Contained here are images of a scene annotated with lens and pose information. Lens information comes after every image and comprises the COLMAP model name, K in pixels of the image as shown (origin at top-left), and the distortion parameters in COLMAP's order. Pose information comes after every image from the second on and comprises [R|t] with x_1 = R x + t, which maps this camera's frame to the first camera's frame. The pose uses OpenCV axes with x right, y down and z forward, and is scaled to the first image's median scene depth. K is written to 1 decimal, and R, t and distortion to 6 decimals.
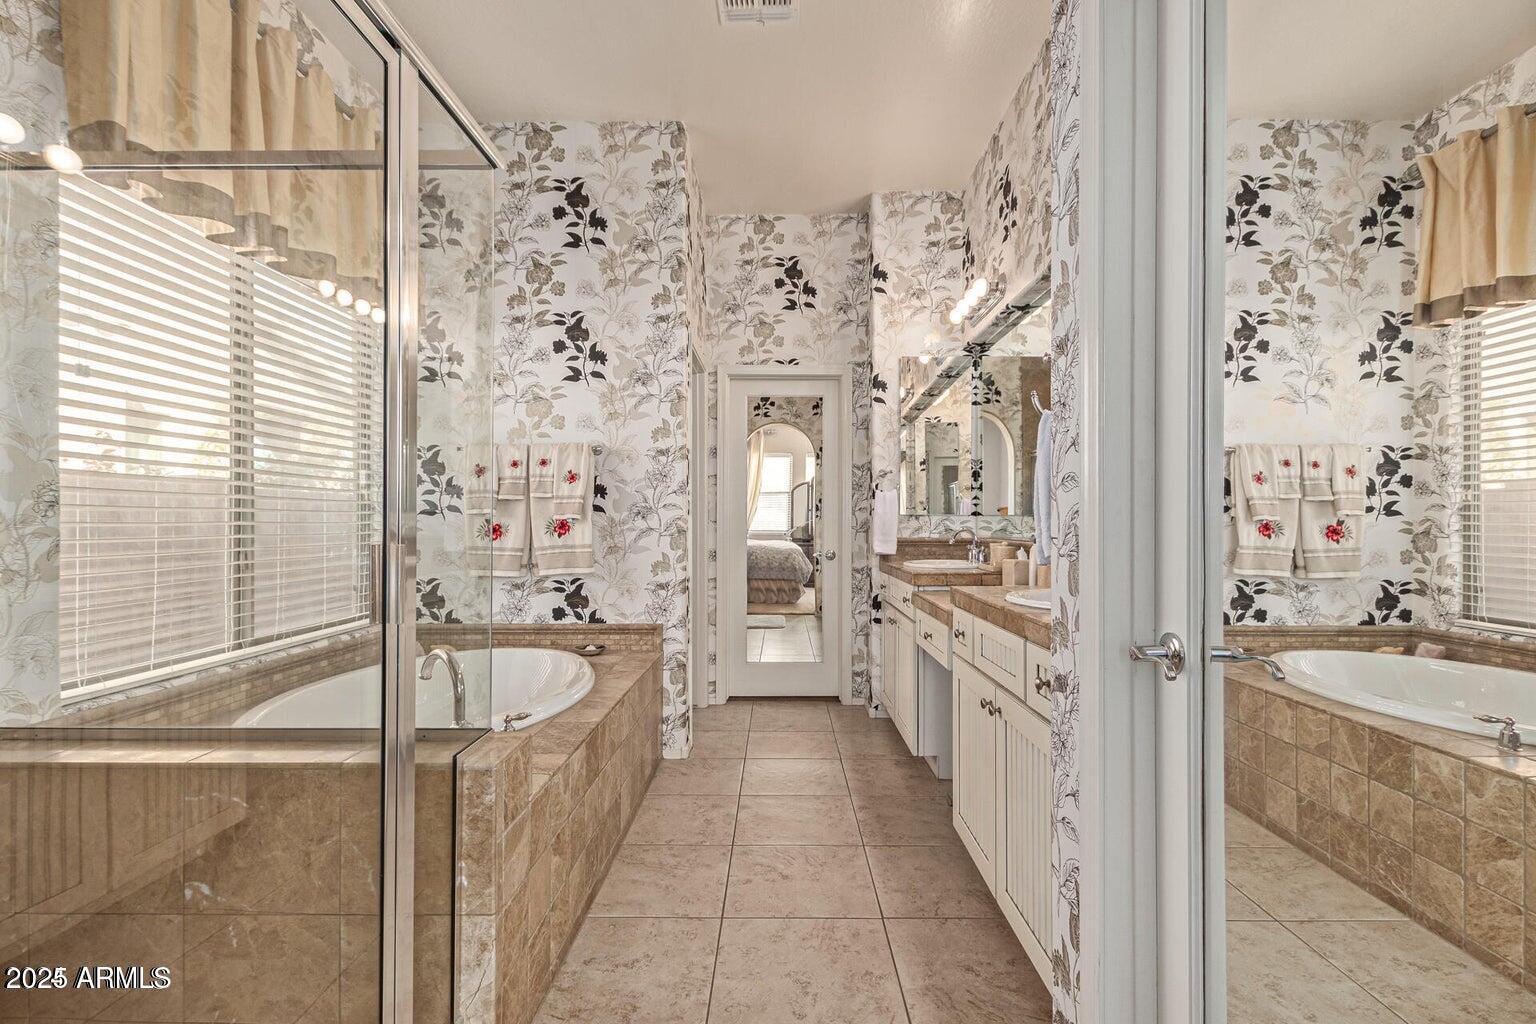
lens RADIAL K [[705.6, 0, 762.6], [0, 705.6, 517.1], [0, 0, 1]] dist [0.007802, -0.003001]
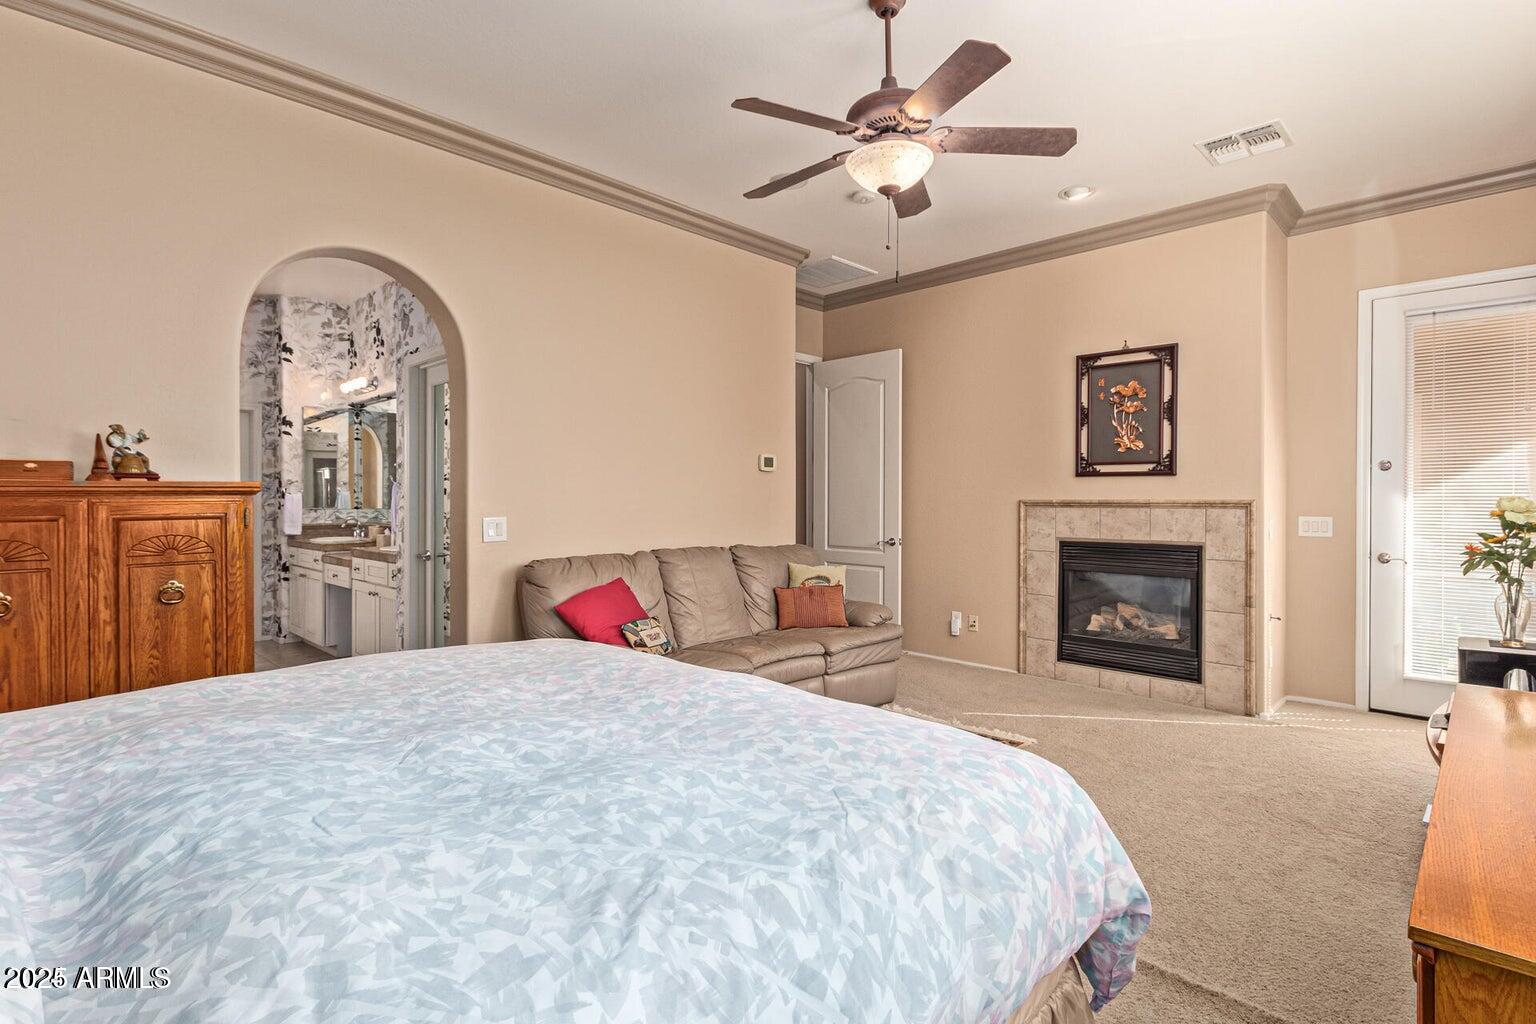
lens RADIAL K [[705.6, 0, 758.2], [0, 705.6, 502.7], [0, 0, 1]] dist [0.007802, -0.003001]
pose [[0.673088, -0.003572, 0.739553, -0.276018], [-0.004934, 0.999944, 0.009320, -0.035902], [-0.739546, -0.009922, 0.673033, -0.763716]]
